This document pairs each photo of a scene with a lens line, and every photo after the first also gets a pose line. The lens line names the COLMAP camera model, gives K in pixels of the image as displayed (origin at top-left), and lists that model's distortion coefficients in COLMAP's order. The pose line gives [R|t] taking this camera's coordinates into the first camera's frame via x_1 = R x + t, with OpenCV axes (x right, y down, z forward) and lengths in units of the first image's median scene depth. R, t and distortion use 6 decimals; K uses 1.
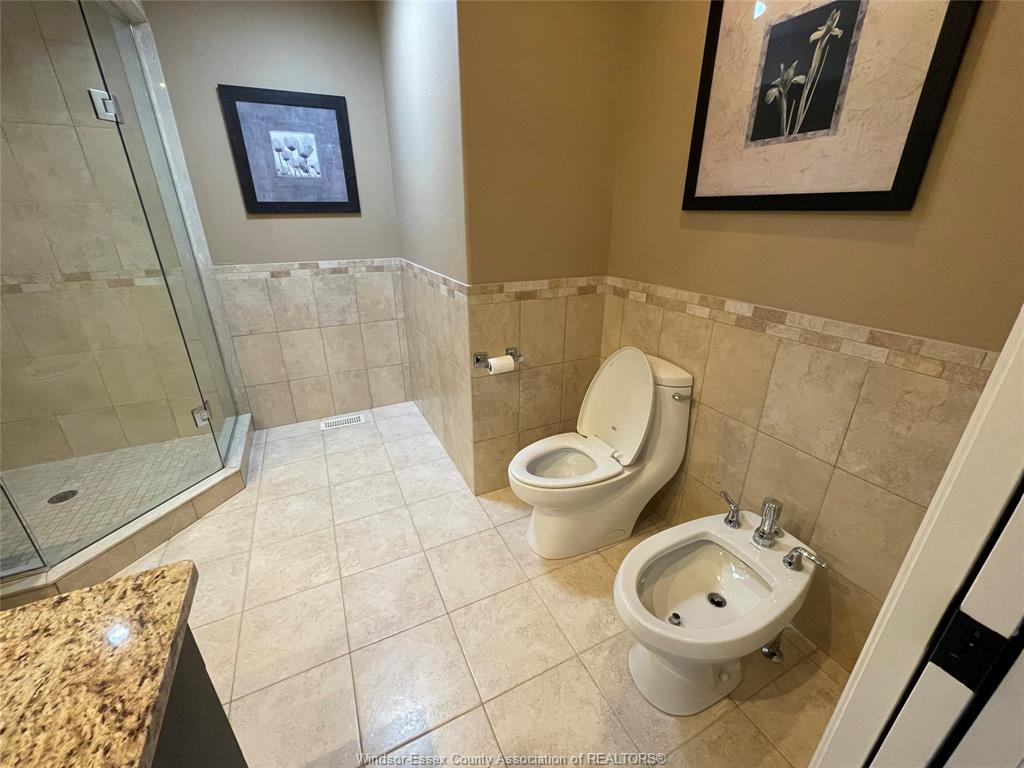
lens RADIAL K [[414.0, 0, 514.4], [0, 414.0, 381.3], [0, 0, 1]] dist [-0.004479, 0.000709]
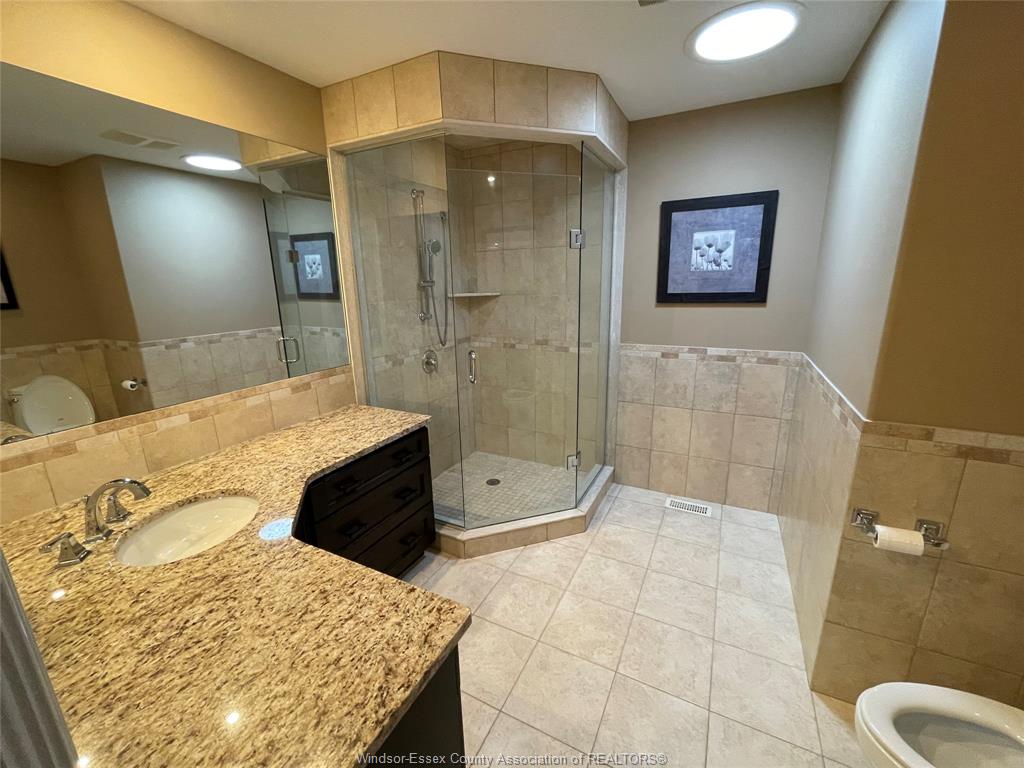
lens RADIAL K [[414.0, 0, 514.4], [0, 414.0, 381.3], [0, 0, 1]] dist [-0.004479, 0.000709]
pose [[0.595199, 0.180814, -0.782972, 0.059651], [-0.283355, 0.958996, 0.006063, -0.090364], [0.751963, 0.218251, 0.622028, 0.031662]]
